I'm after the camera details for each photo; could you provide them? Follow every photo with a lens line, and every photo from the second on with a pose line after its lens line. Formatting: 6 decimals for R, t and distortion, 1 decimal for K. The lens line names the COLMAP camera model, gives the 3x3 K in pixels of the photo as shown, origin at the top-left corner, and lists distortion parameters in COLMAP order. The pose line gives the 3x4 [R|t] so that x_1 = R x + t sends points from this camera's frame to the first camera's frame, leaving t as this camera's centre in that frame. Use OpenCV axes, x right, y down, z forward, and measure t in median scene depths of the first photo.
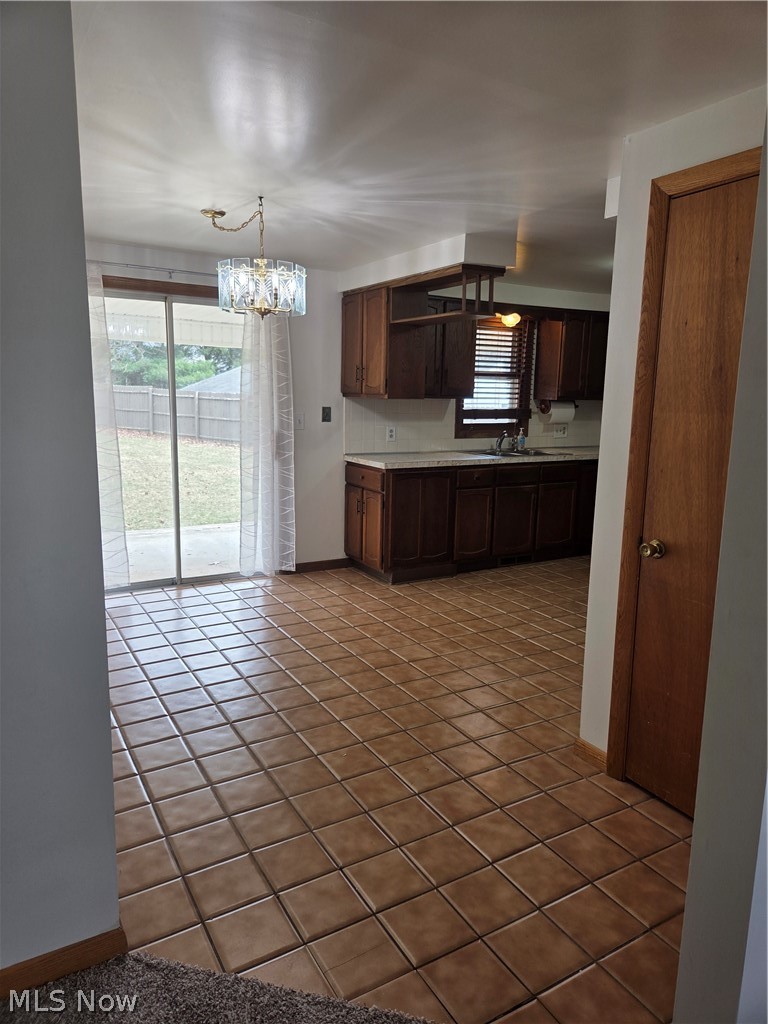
lens RADIAL K [[685.1, 0, 381.5], [0, 685.1, 511.3], [0, 0, 1]] dist [0.062191, -0.051287]
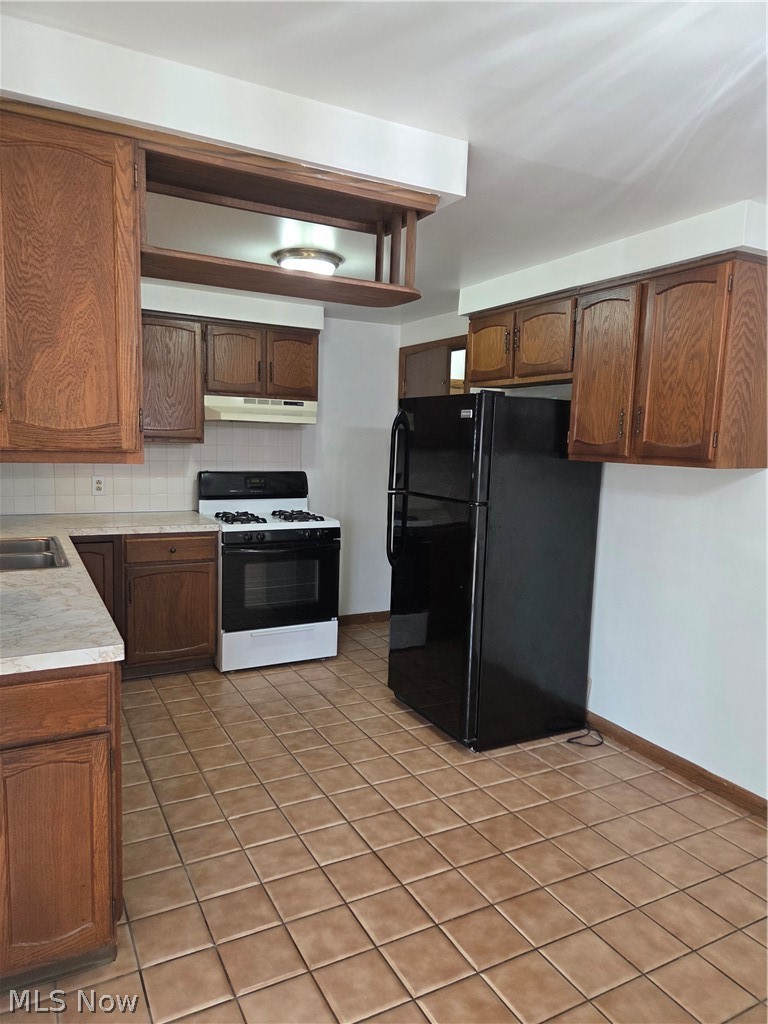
lens RADIAL K [[685.1, 0, 379.9], [0, 685.1, 515.8], [0, 0, 1]] dist [0.062191, -0.051287]
pose [[0.042928, -0.136095, 0.989765, -0.329161], [0.145753, 0.980933, 0.128558, -0.159699], [-0.988389, 0.138743, 0.061946, 0.827161]]
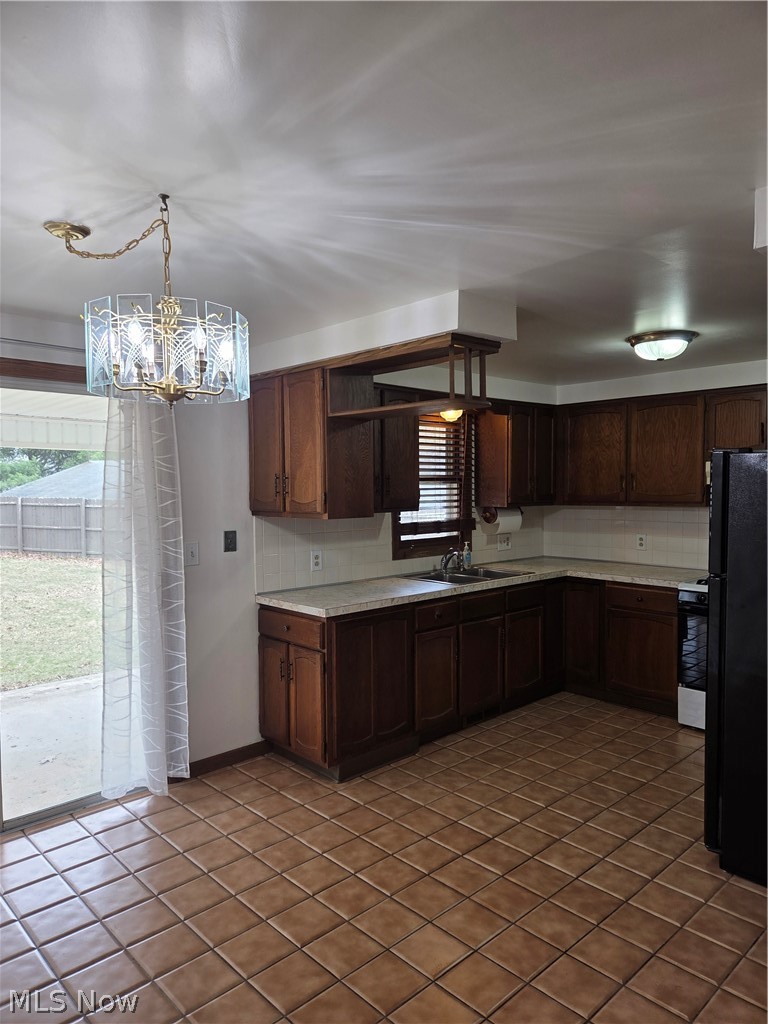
lens RADIAL K [[685.1, 0, 392.0], [0, 685.1, 518.9], [0, 0, 1]] dist [0.062191, -0.051287]
pose [[0.971896, -0.039473, 0.232079, -0.087143], [0.067742, 0.991038, -0.115129, -0.075660], [-0.225455, 0.127615, 0.965860, 0.288407]]
